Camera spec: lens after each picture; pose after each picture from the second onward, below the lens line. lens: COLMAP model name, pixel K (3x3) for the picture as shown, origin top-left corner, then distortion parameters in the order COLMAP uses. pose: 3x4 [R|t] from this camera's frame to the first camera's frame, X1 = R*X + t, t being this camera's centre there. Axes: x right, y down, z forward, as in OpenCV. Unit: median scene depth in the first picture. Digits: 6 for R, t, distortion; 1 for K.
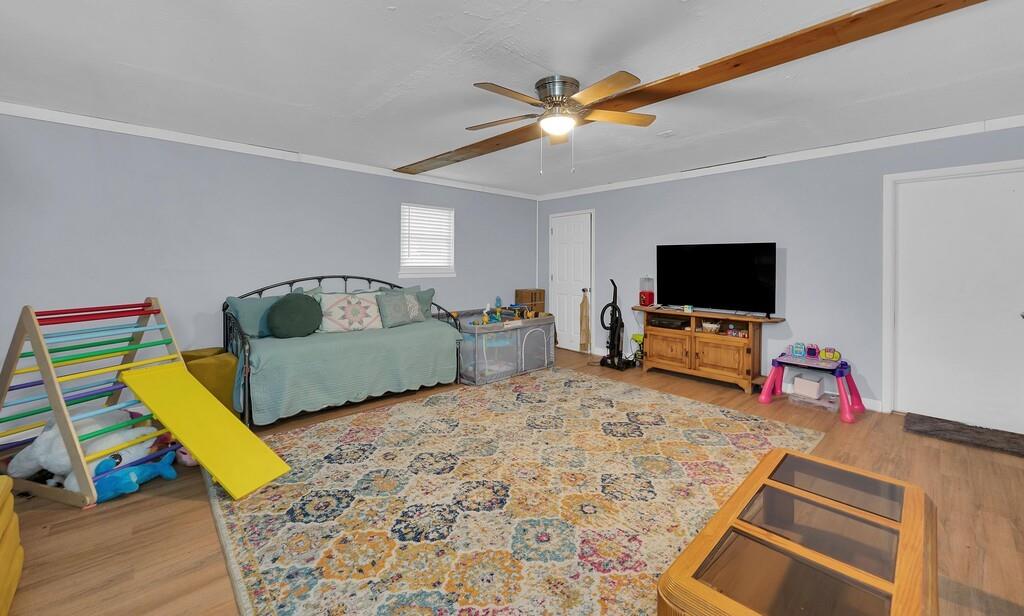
lens RADIAL K [[430.5, 0, 513.4], [0, 430.5, 306.2], [0, 0, 1]] dist [0.002497, 0.000088]
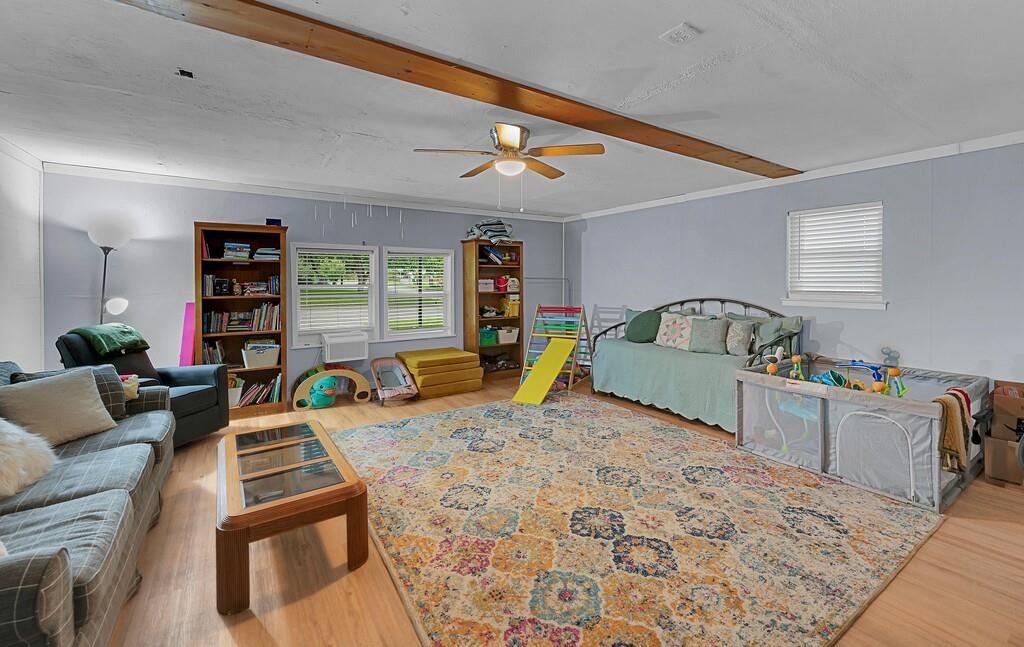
lens RADIAL K [[424.4, 0, 512.7], [0, 424.4, 325.4], [0, 0, 1]] dist [-0.004234, -0.000286]
pose [[-0.198593, 0.095886, -0.975380, 0.968062], [-0.098693, 0.988187, 0.117240, -0.109269], [0.975100, 0.119547, -0.186784, 0.990019]]
